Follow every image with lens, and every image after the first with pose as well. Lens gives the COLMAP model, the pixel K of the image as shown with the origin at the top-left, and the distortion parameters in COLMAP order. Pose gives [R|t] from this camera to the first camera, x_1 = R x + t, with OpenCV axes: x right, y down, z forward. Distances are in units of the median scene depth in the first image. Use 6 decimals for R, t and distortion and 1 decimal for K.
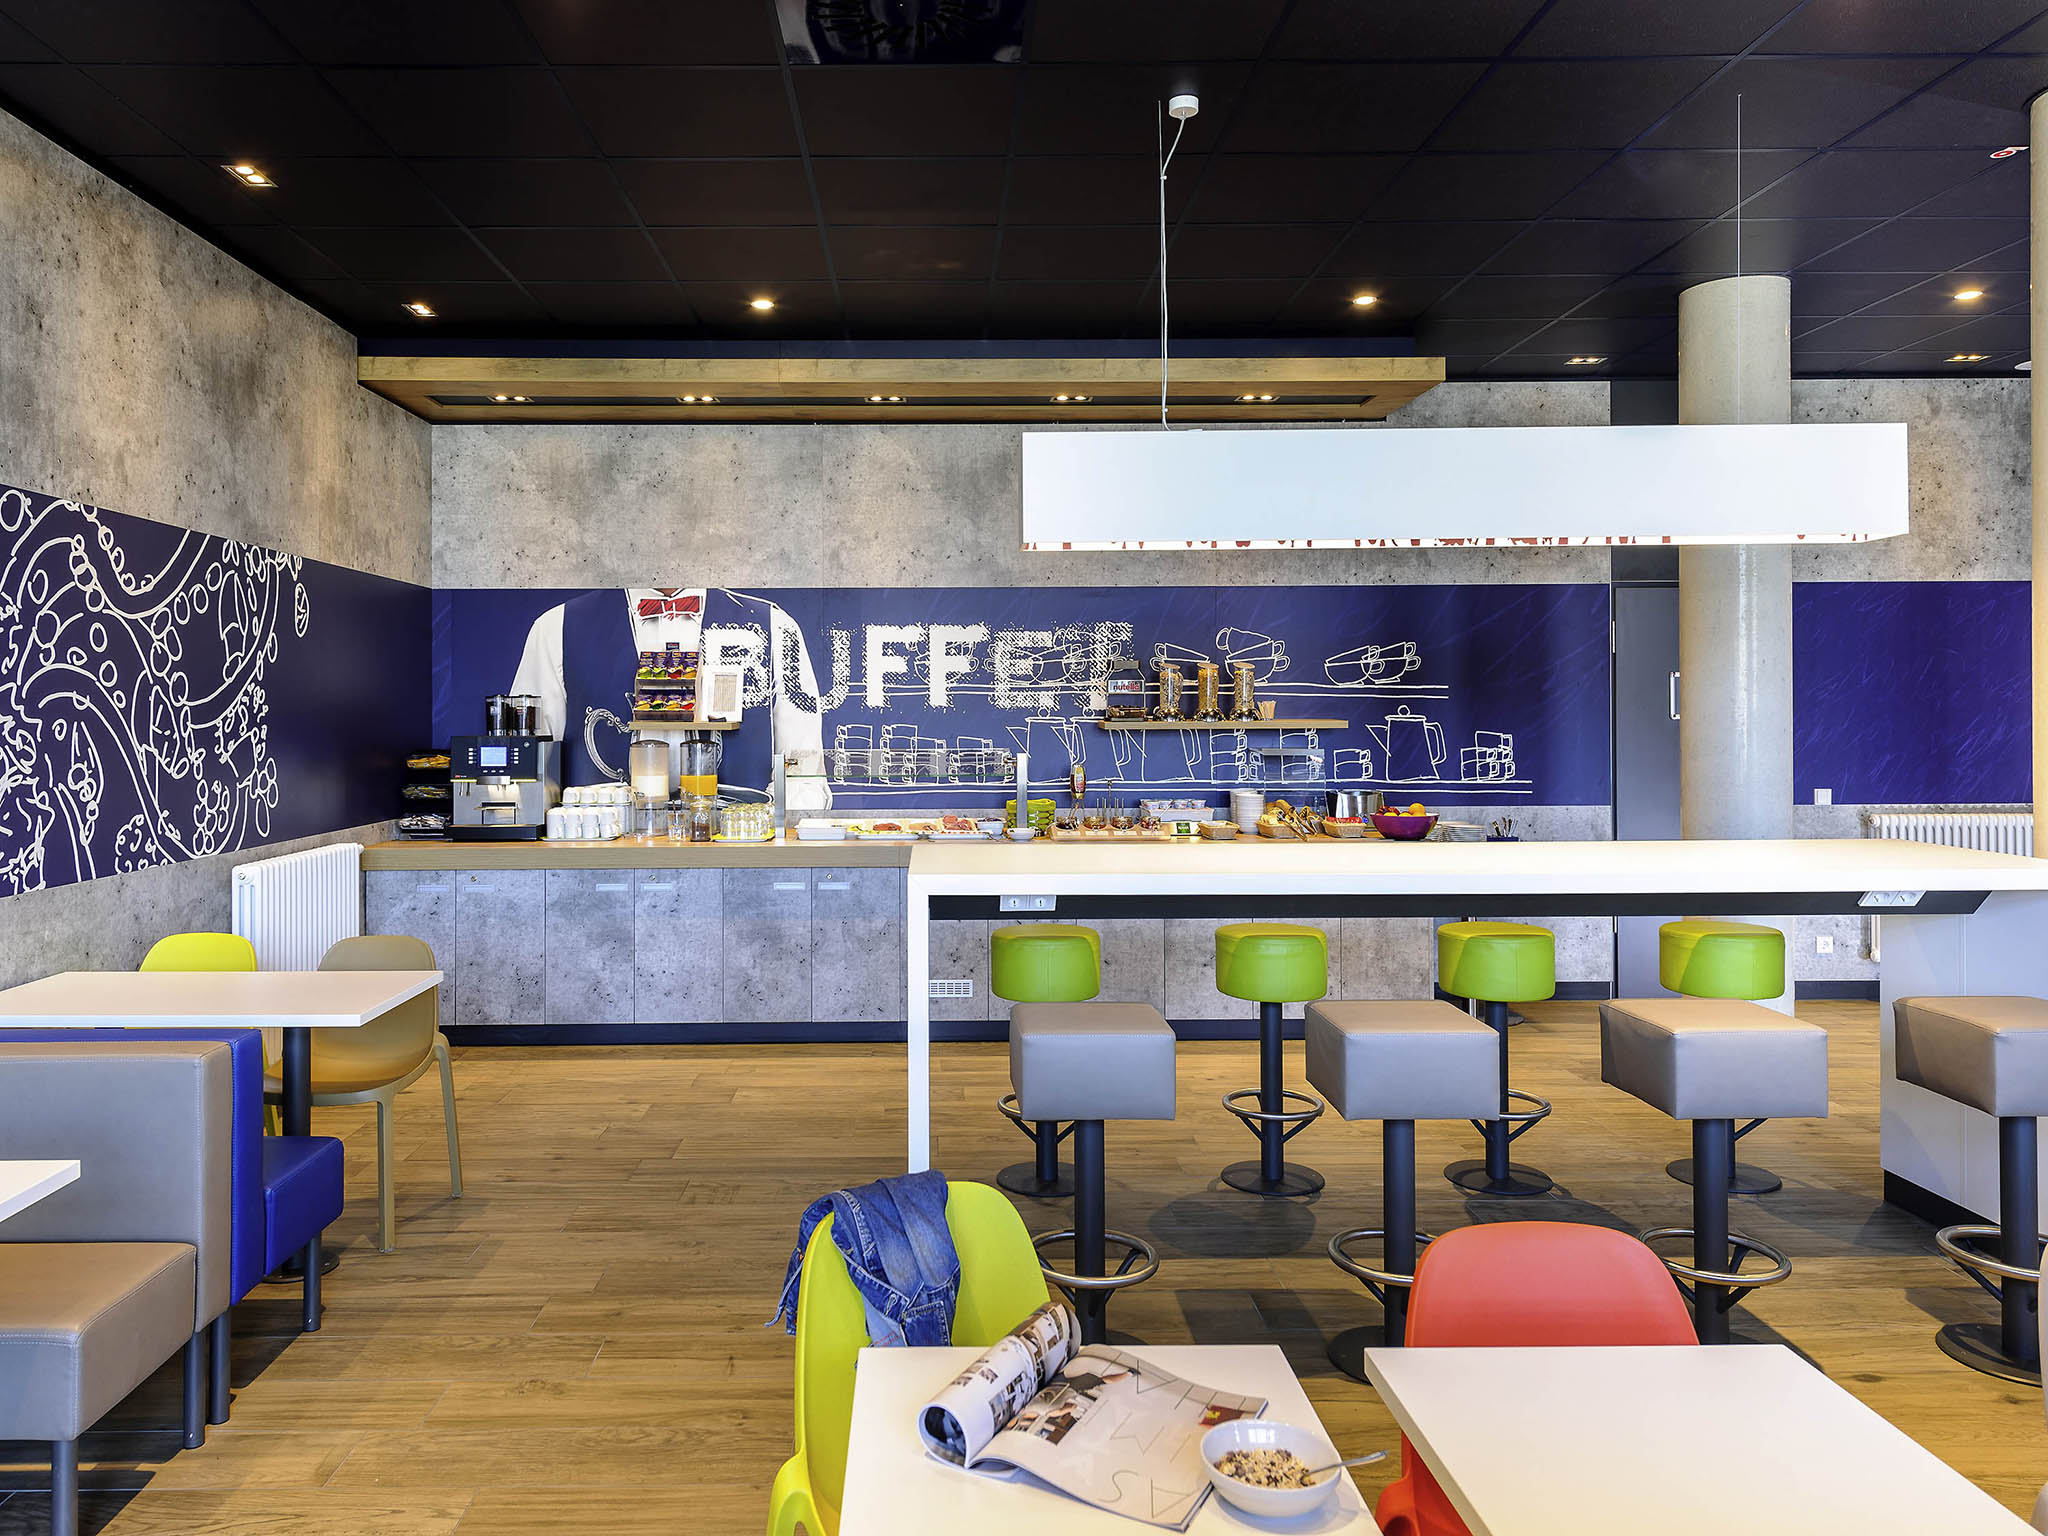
lens RADIAL K [[1312.8, 0, 949.8], [0, 1312.8, 701.1], [0, 0, 1]] dist [0.000827, 0.000063]
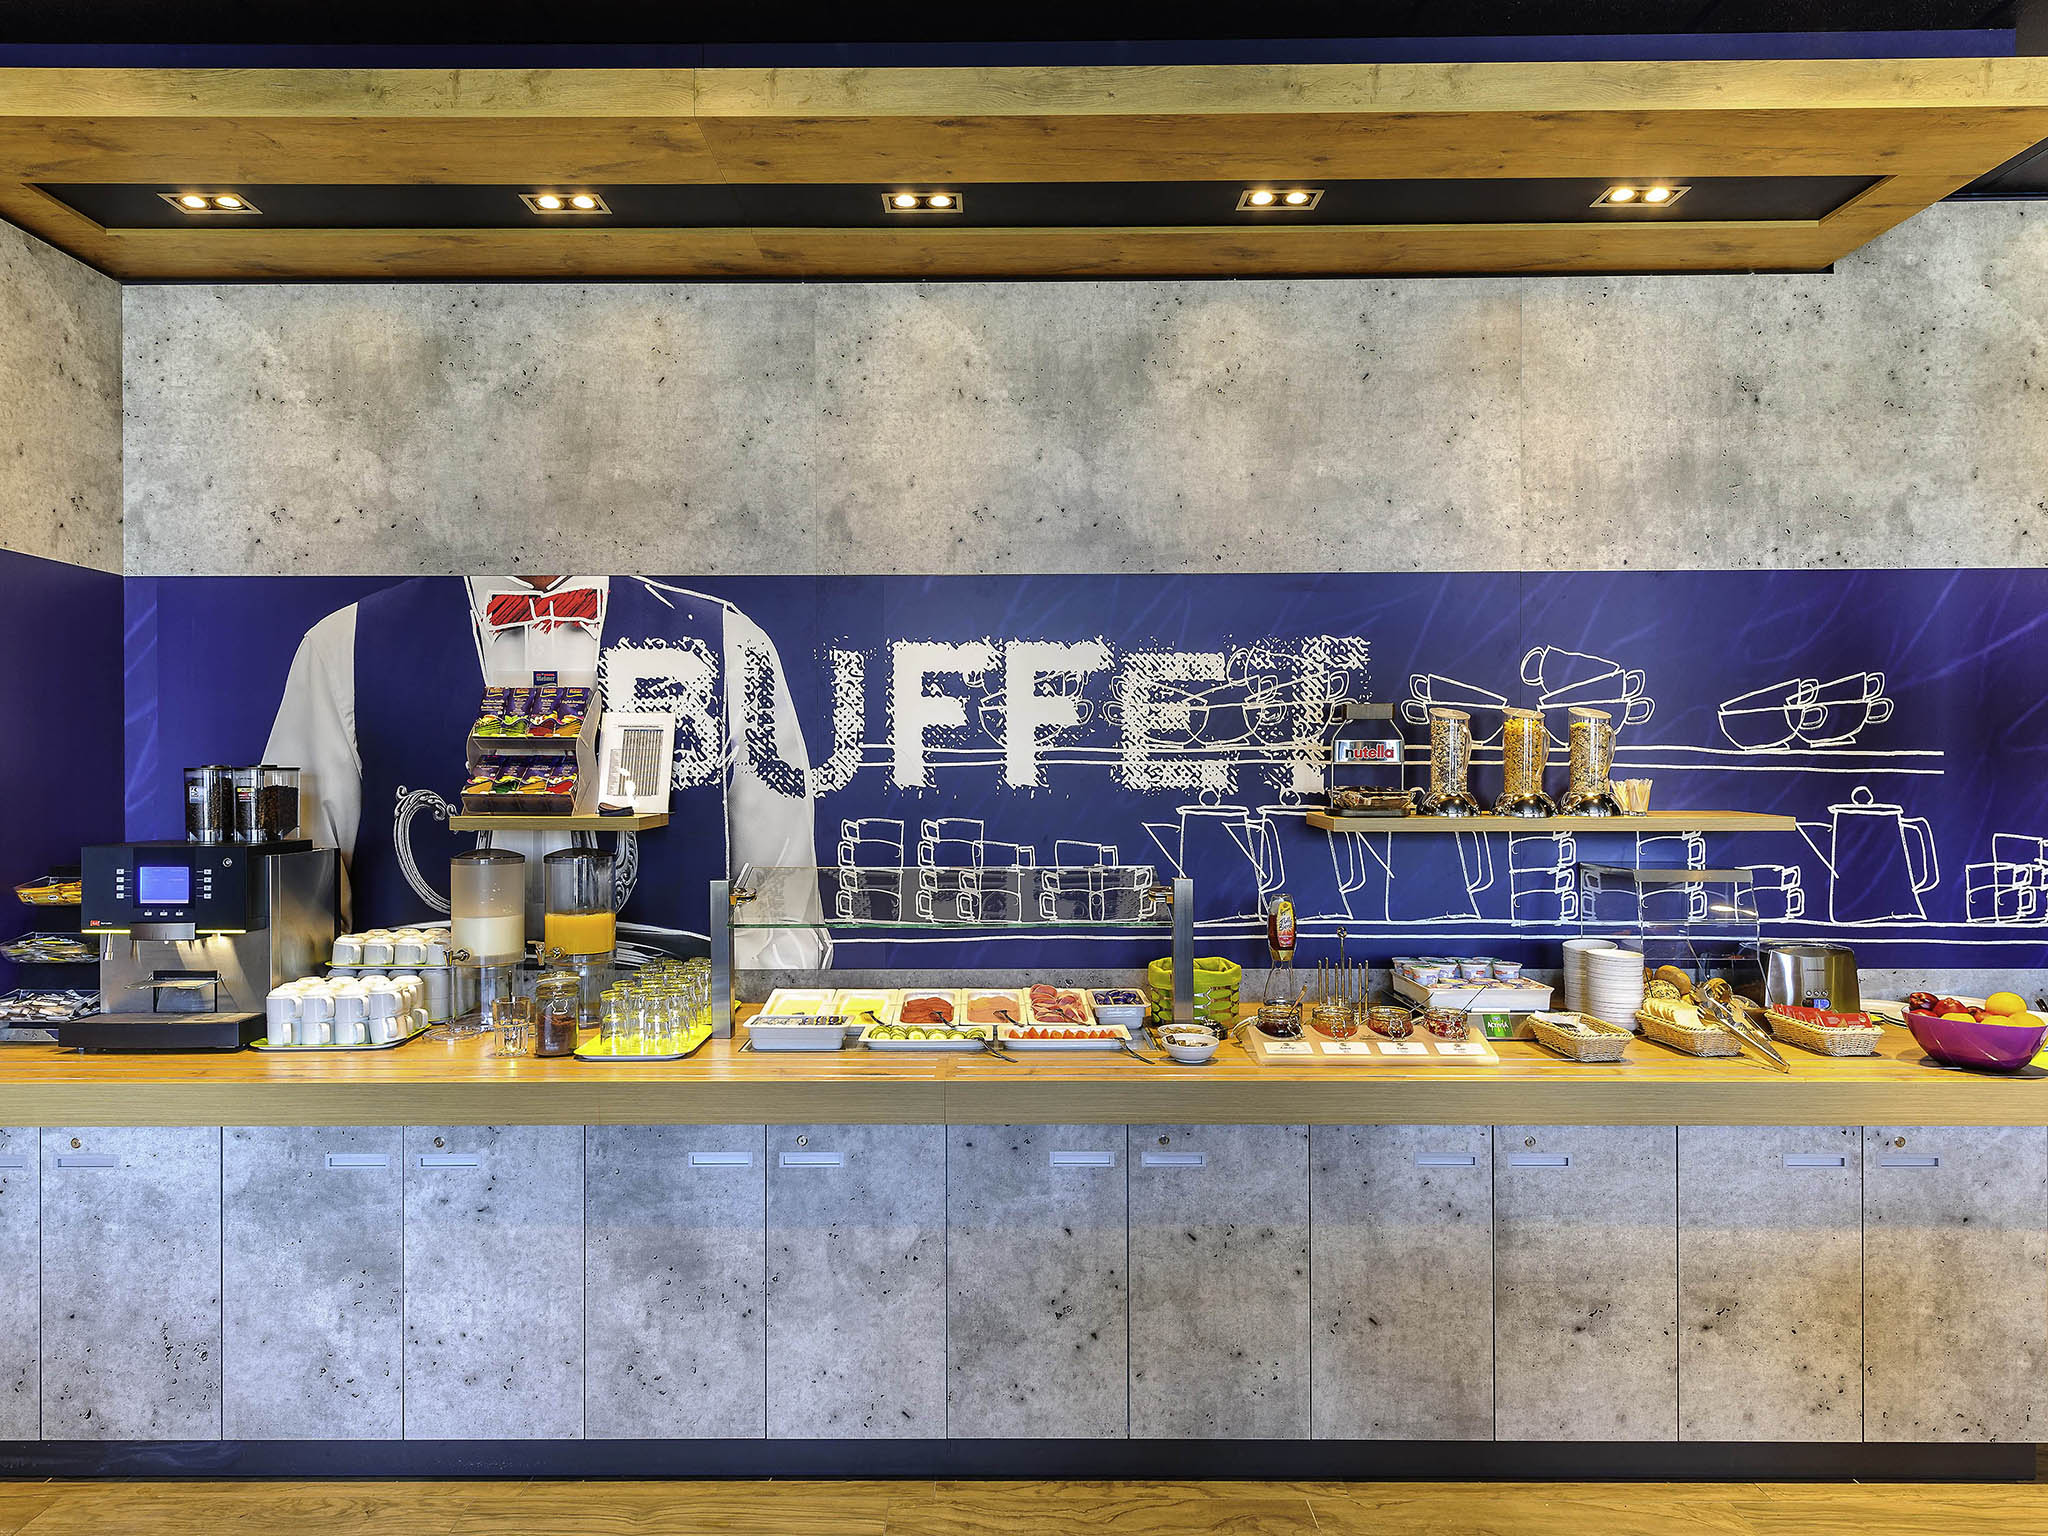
lens RADIAL K [[1195.2, 0, 1024.0], [0, 1195.2, 768.0], [0, 0, 1]] dist [-0.001699, -0.000493]
pose [[0.999974, 0.001524, 0.007029, -0.011229], [-0.001553, 0.999990, 0.004217, -0.006007], [-0.007022, -0.004228, 0.999966, 0.491860]]
